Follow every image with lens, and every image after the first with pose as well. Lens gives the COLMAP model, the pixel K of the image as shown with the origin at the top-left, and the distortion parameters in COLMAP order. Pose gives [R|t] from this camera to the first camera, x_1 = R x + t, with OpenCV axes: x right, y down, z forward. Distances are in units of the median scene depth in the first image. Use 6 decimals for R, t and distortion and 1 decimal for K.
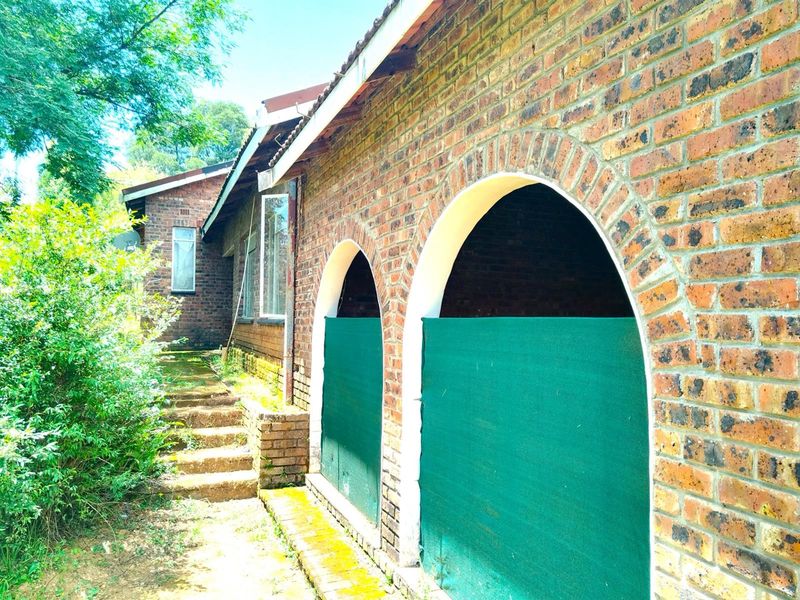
lens RADIAL K [[596.5, 0, 400.0], [0, 596.5, 300.0], [0, 0, 1]] dist [0.033773, -0.001844]
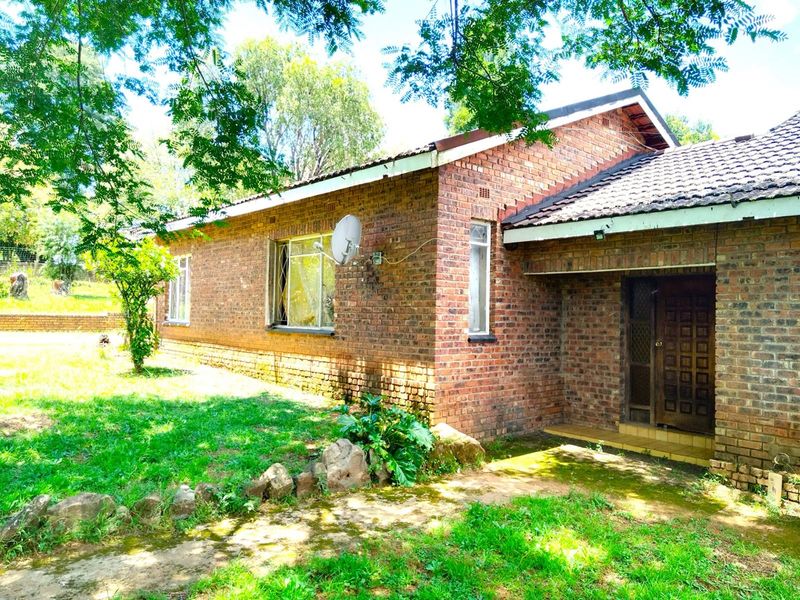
lens RADIAL K [[586.3, 0, 397.4], [0, 586.3, 301.5], [0, 0, 1]] dist [0.046288, -0.045187]
pose [[0.942932, 0.007246, 0.332908, -2.856978], [-0.014357, 0.999718, 0.018904, -0.260720], [-0.332677, -0.022604, 0.942770, 2.400244]]
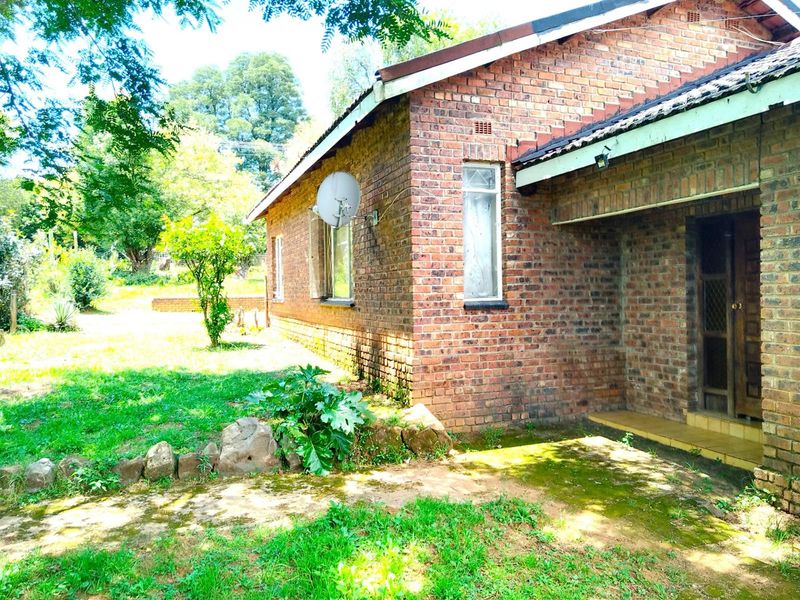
lens RADIAL K [[586.3, 0, 397.4], [0, 586.3, 301.5], [0, 0, 1]] dist [0.046288, -0.045187]
pose [[0.999326, -0.033581, -0.014818, -1.964022], [0.034318, 0.998023, 0.052645, -0.192738], [0.013021, -0.053118, 0.998503, 2.552130]]
